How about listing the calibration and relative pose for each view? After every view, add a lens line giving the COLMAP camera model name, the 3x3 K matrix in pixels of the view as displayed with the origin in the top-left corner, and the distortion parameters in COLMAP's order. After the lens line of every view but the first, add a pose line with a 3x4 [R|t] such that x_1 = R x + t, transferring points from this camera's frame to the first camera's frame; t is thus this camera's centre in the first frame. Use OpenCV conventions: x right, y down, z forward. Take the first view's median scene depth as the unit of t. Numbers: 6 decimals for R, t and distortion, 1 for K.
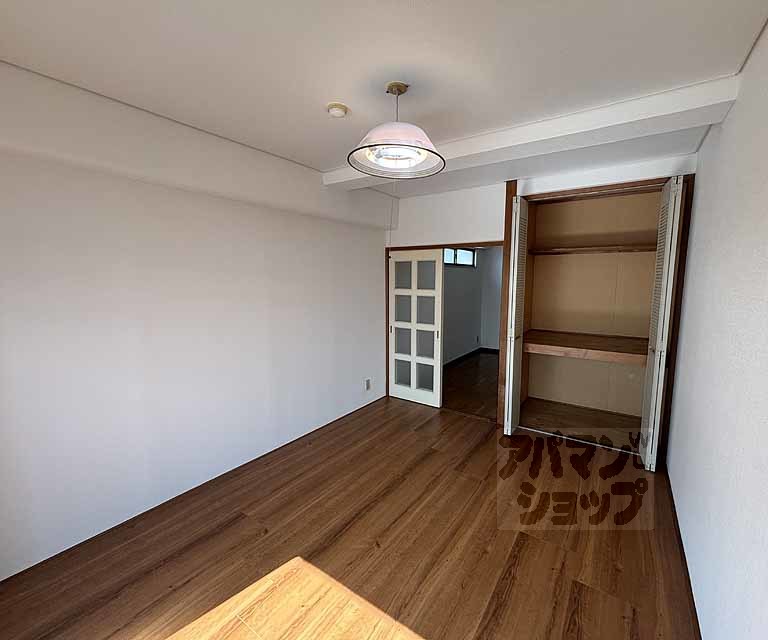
lens RADIAL K [[355.1, 0, 384.0], [0, 355.1, 320.0], [0, 0, 1]] dist [-0.011967, -0.000160]
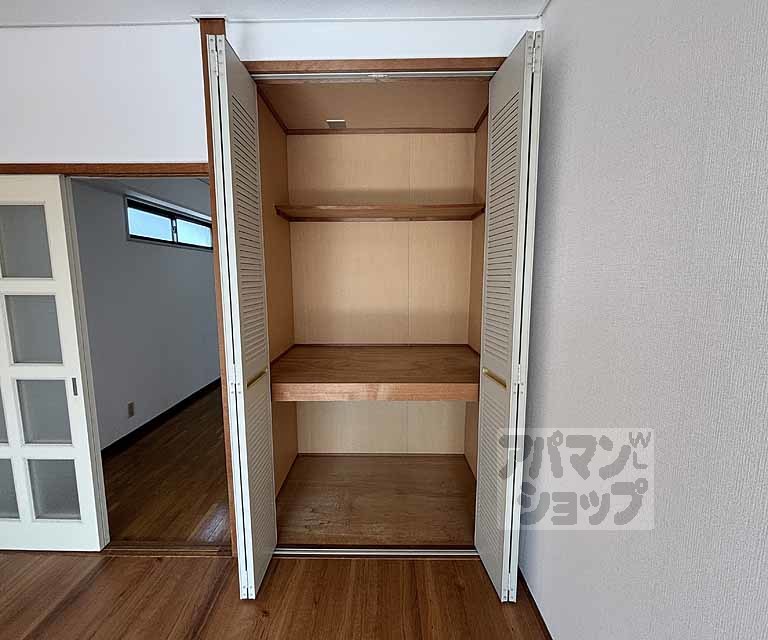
lens RADIAL K [[355.1, 0, 384.0], [0, 355.1, 320.0], [0, 0, 1]] dist [-0.011967, -0.000160]
pose [[0.824386, -0.068451, 0.561874, 0.224891], [0.068242, 0.997440, 0.021389, -0.020495], [-0.561900, 0.020710, 0.826946, 0.453008]]
